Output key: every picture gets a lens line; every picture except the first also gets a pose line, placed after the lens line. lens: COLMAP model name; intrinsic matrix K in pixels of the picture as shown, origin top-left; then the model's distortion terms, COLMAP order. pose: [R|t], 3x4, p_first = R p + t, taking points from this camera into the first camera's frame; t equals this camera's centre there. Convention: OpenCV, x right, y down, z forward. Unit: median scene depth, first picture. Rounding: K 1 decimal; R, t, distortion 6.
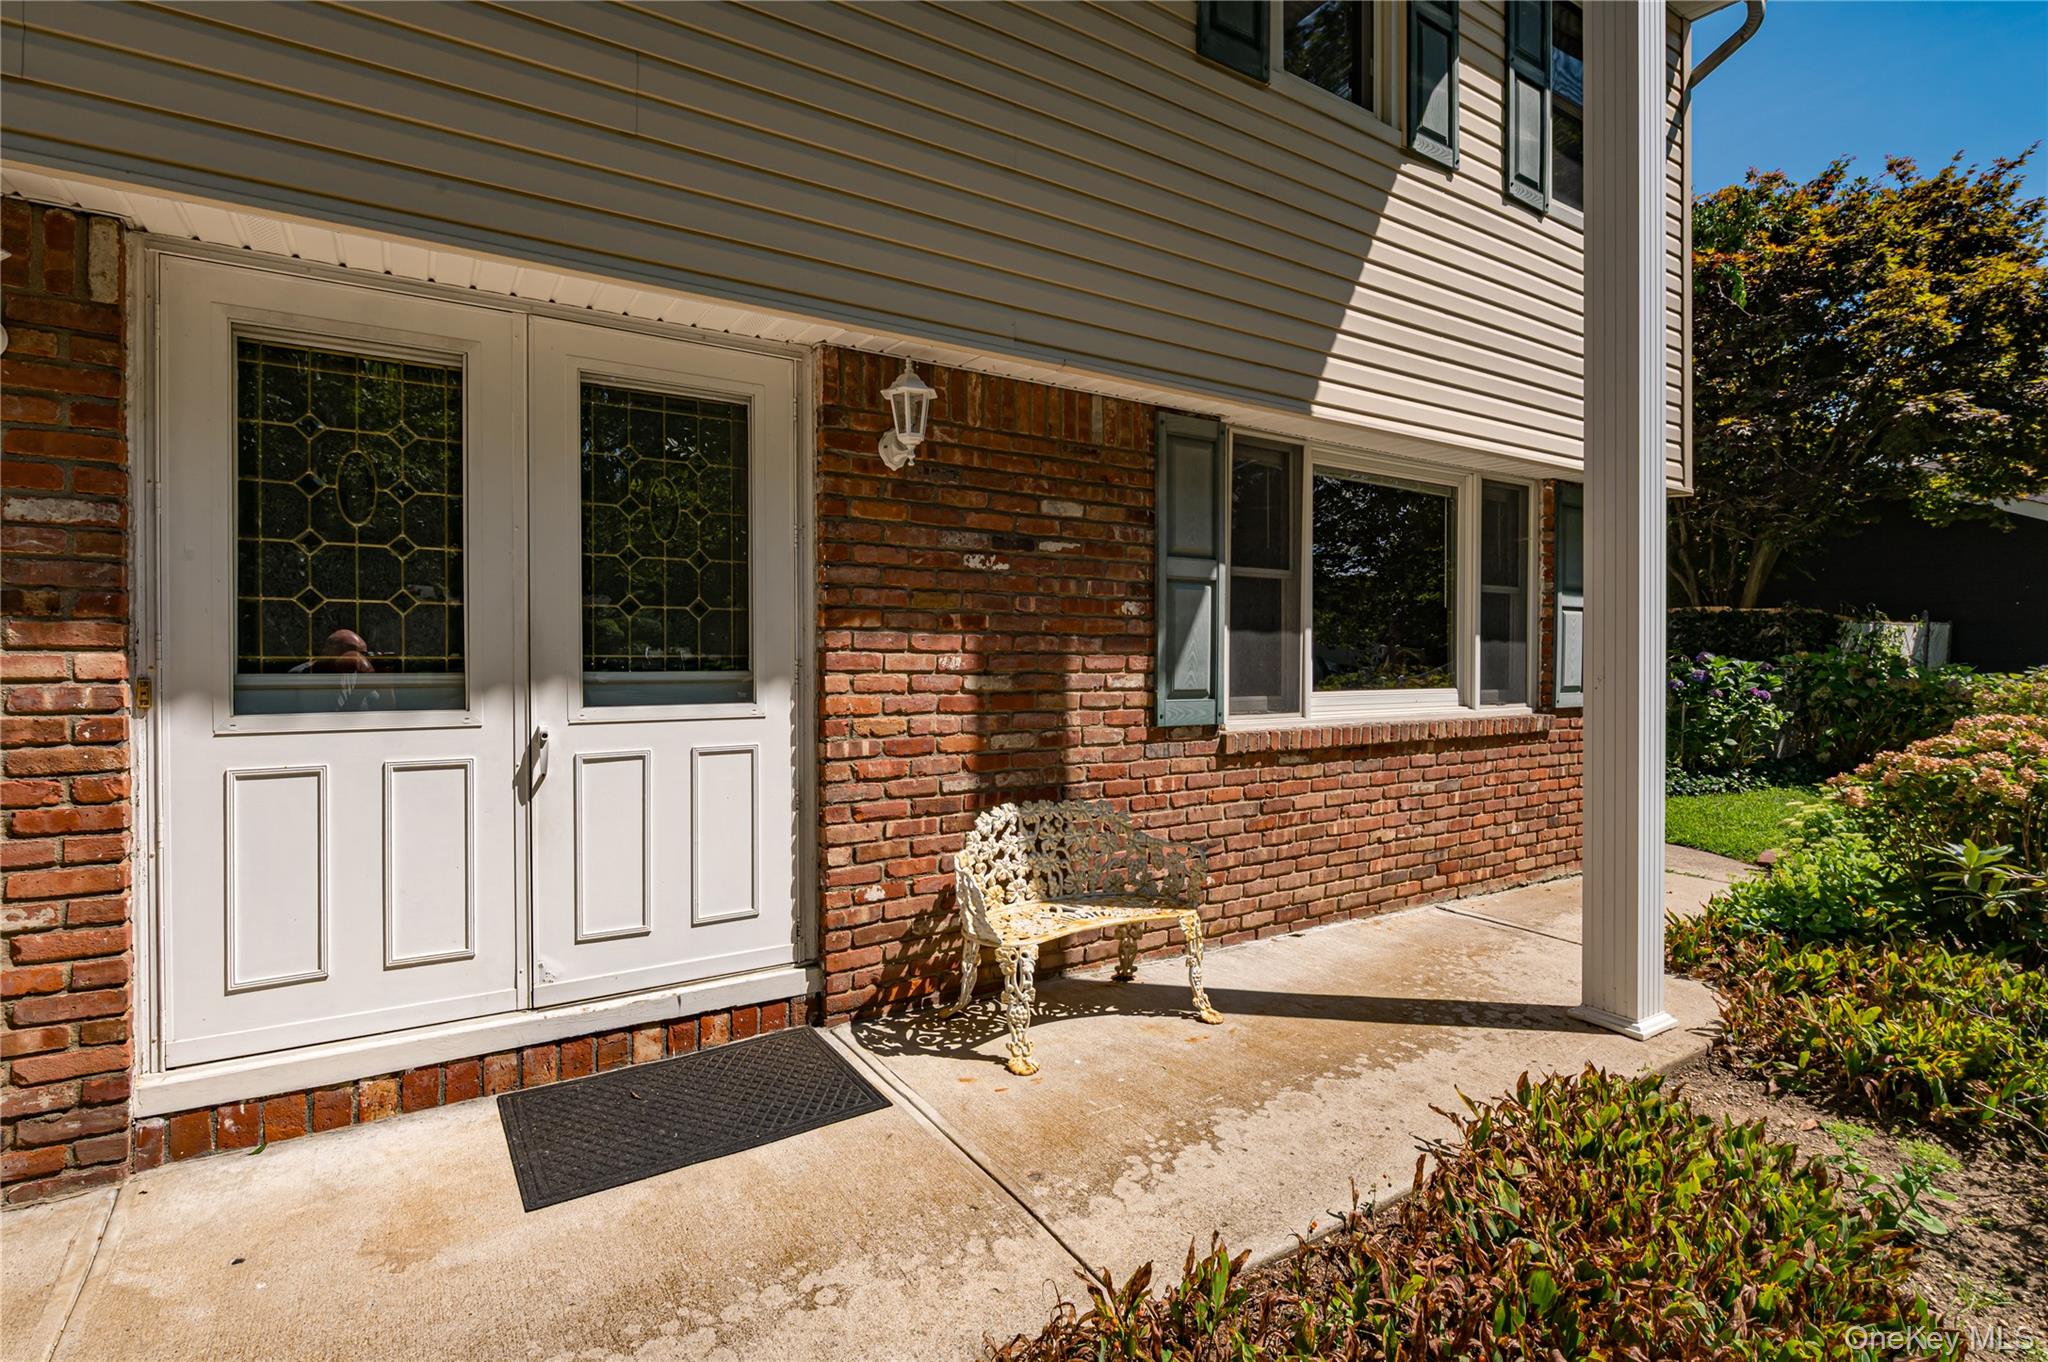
lens RADIAL K [[1023.7, 0, 1038.6], [0, 1023.7, 674.4], [0, 0, 1]] dist [-0.008790, -0.000254]
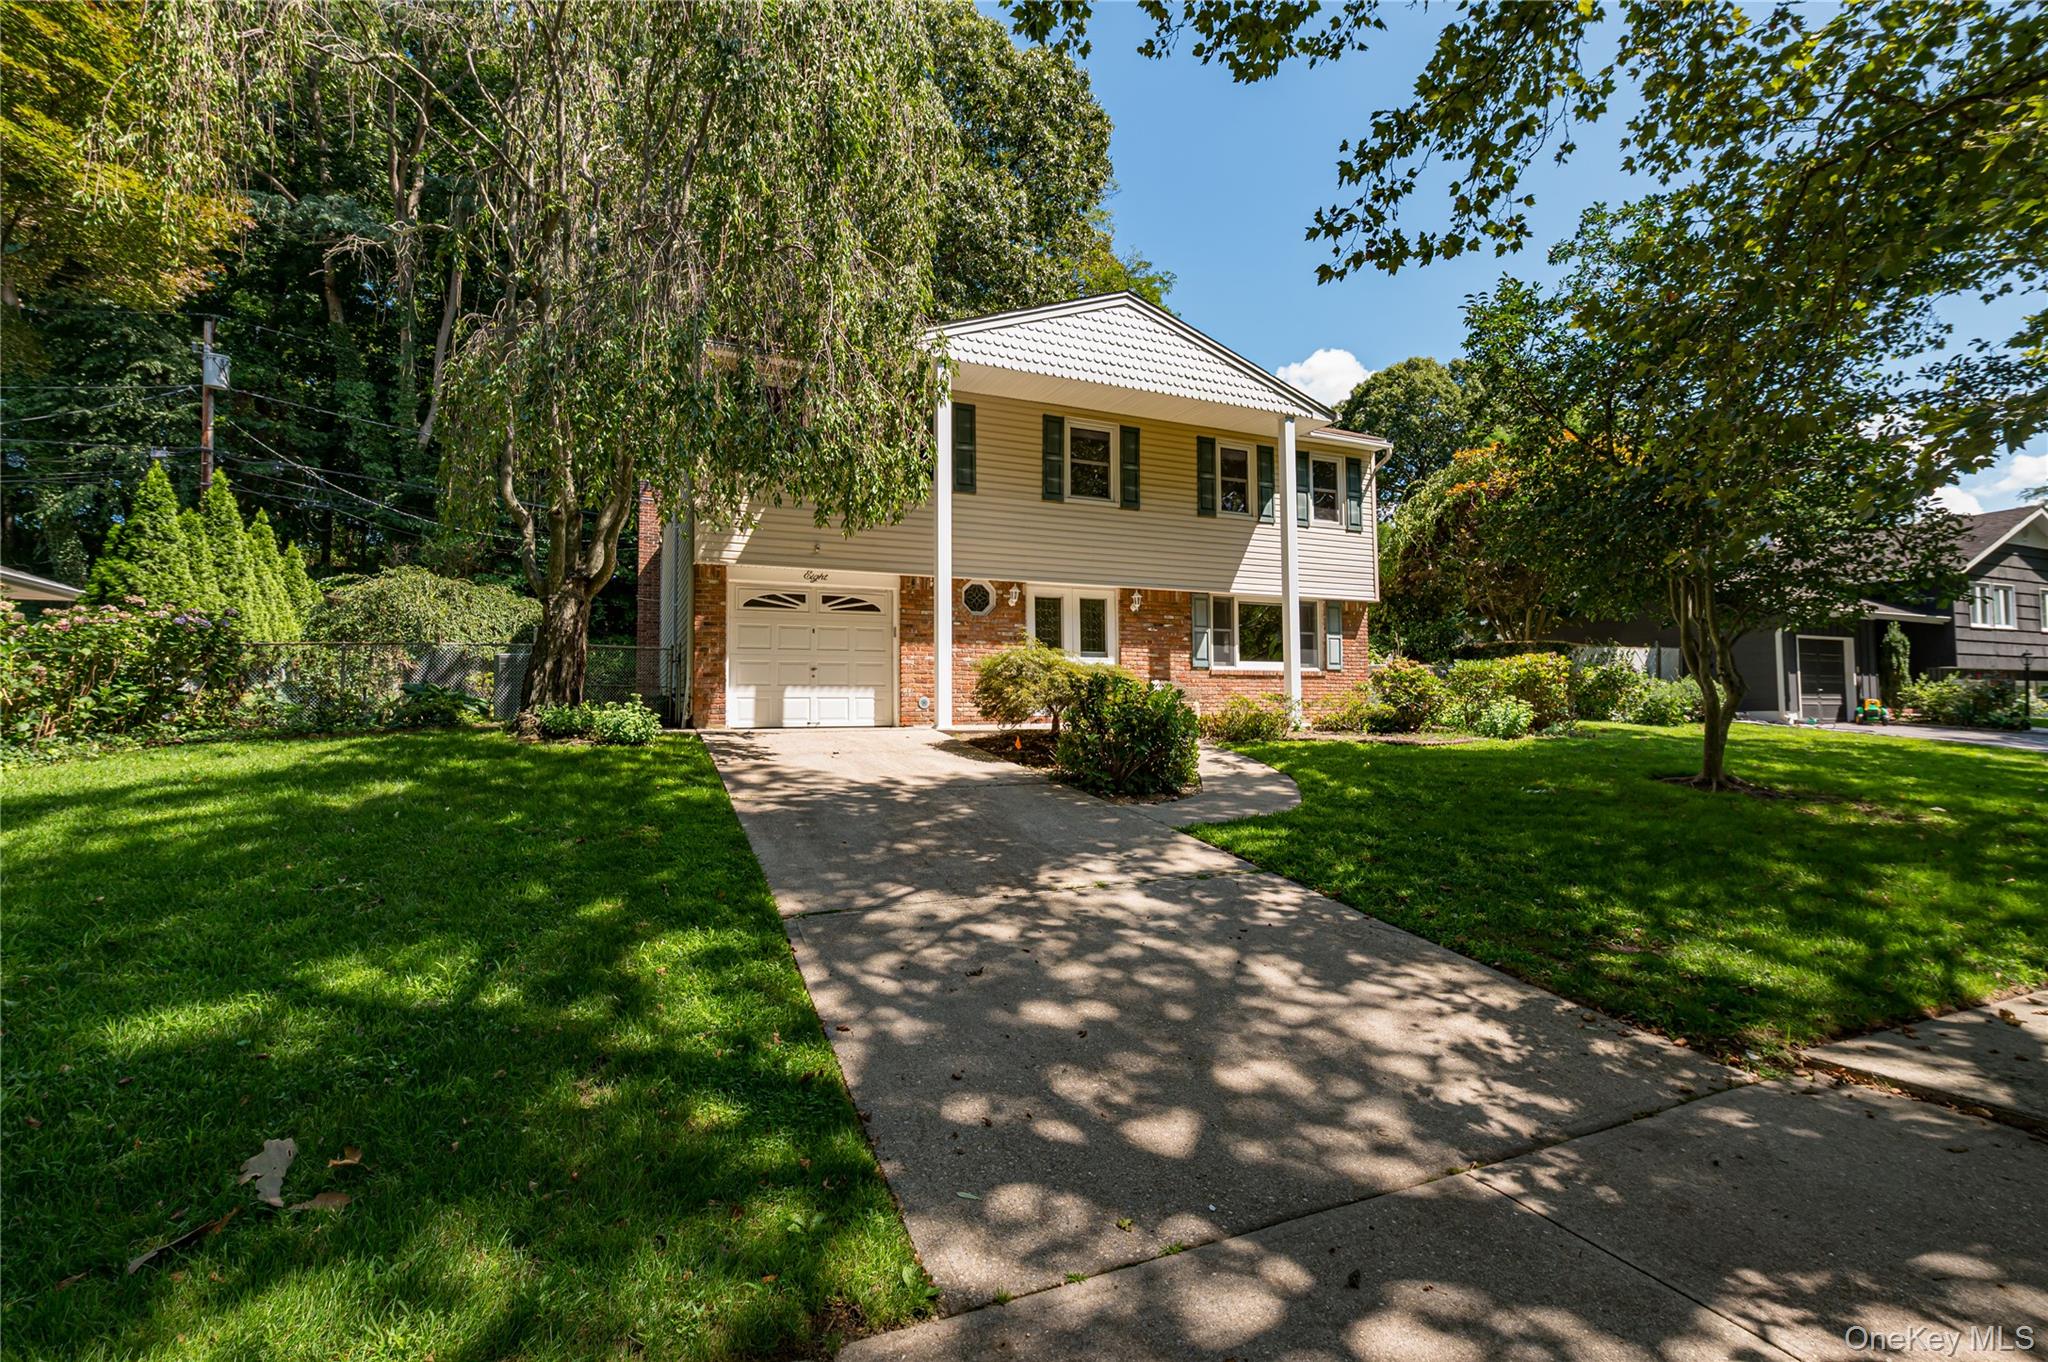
lens RADIAL K [[924.7, 0, 1032.8], [0, 924.7, 679.9], [0, 0, 1]] dist [-0.008258, -0.000555]
pose [[0.986144, -0.017342, -0.164981, 0.099892], [0.008375, 0.998457, -0.054896, 0.336909], [0.165679, 0.052754, 0.984768, -3.134408]]
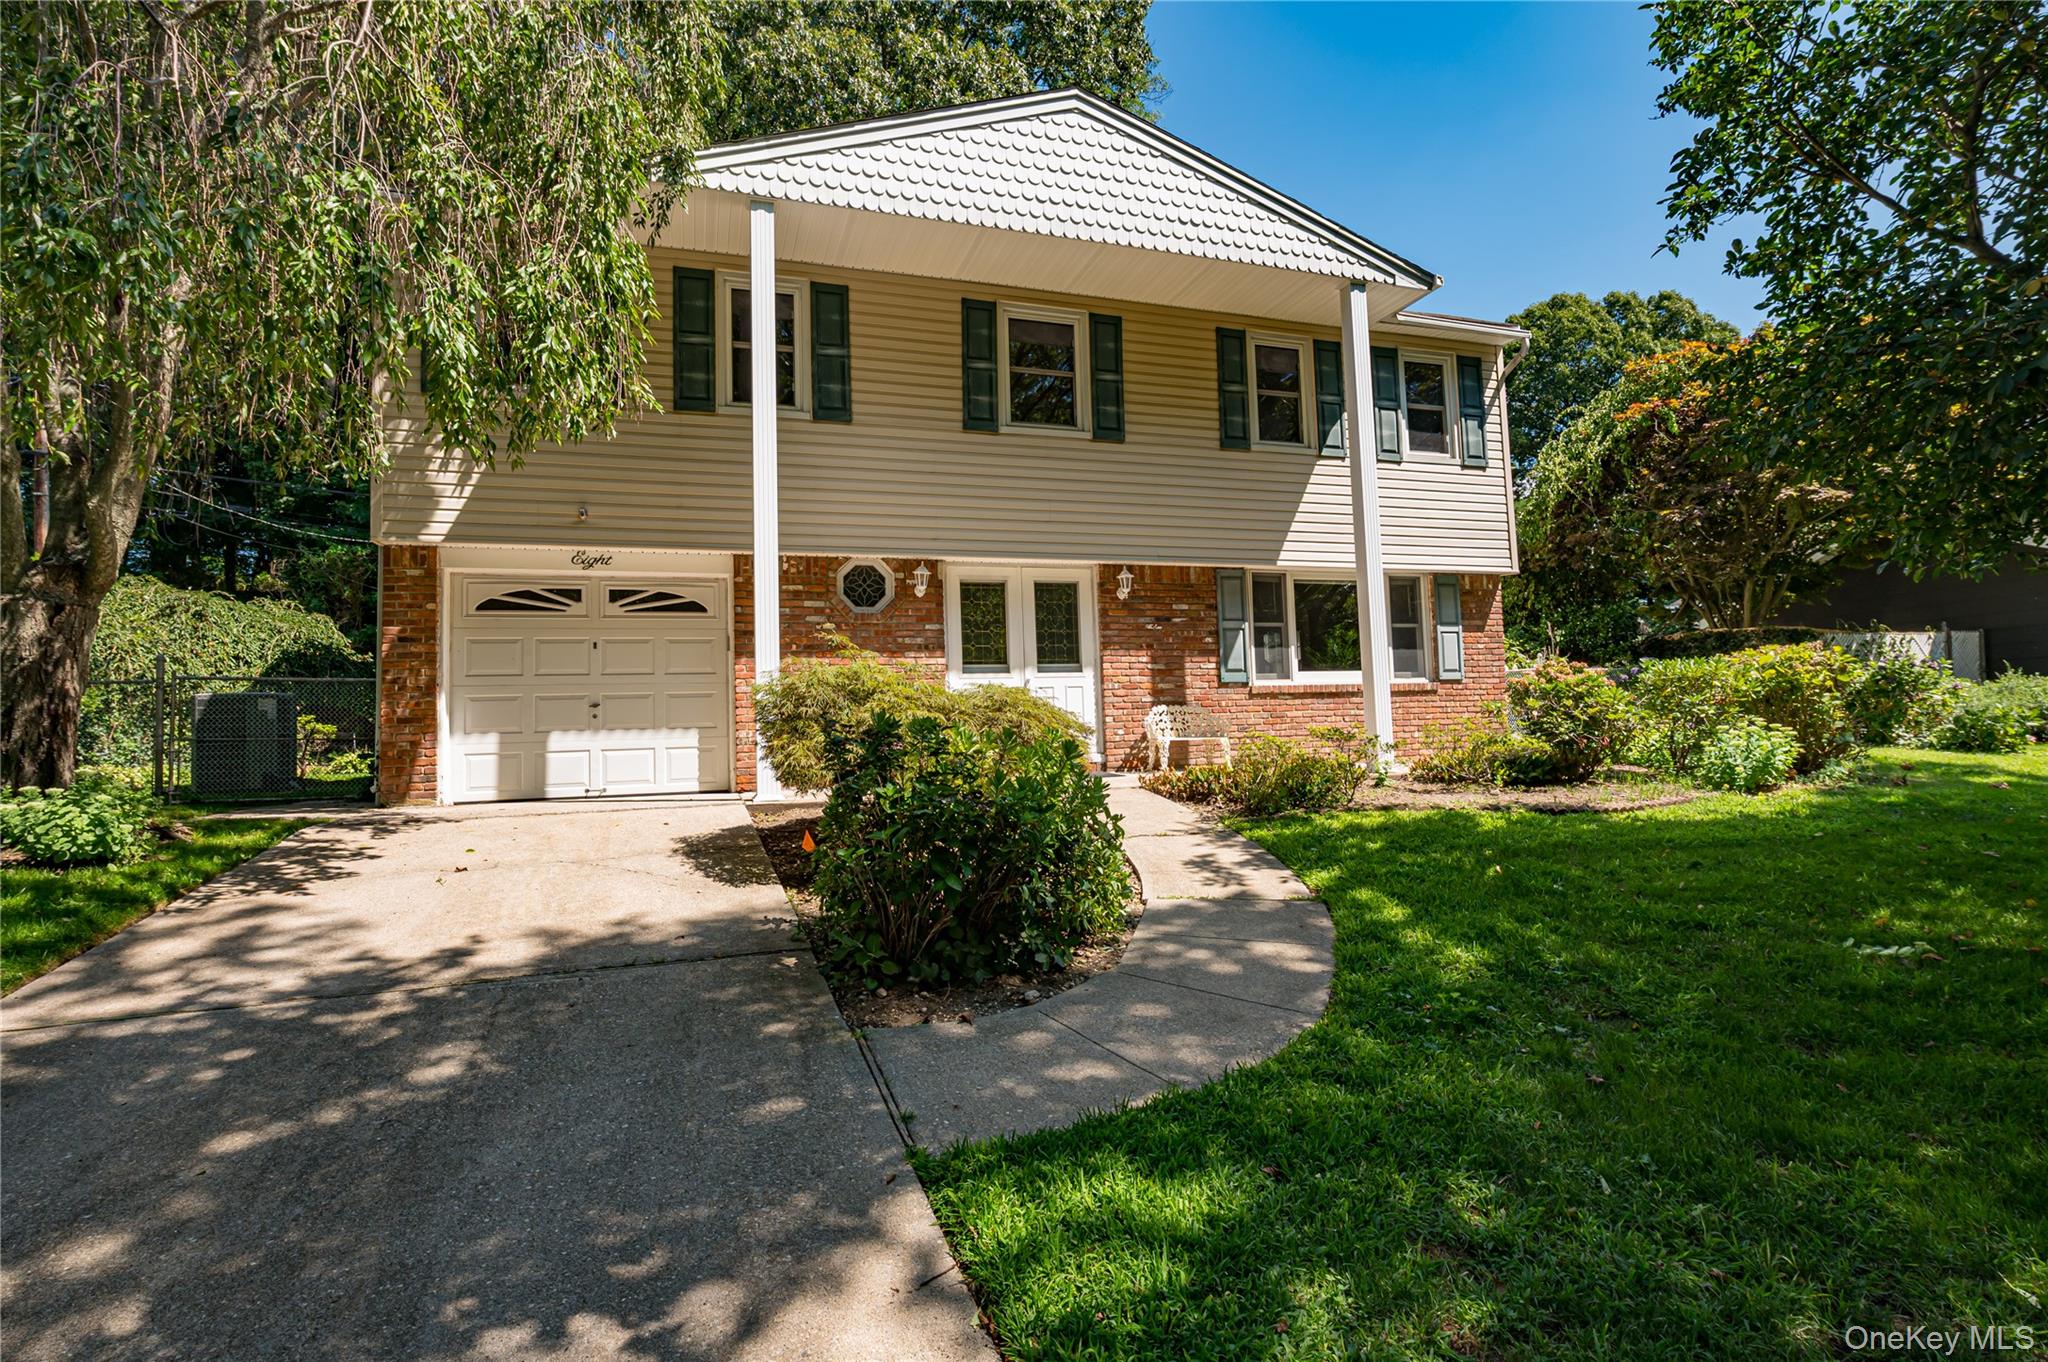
lens RADIAL K [[1023.7, 0, 1034.6], [0, 1023.7, 671.0], [0, 0, 1]] dist [-0.008790, -0.000254]
pose [[0.965063, -0.051048, -0.256996, 0.366482], [0.030940, 0.996178, -0.081689, 0.248418], [0.260183, 0.070884, 0.962954, -1.925076]]
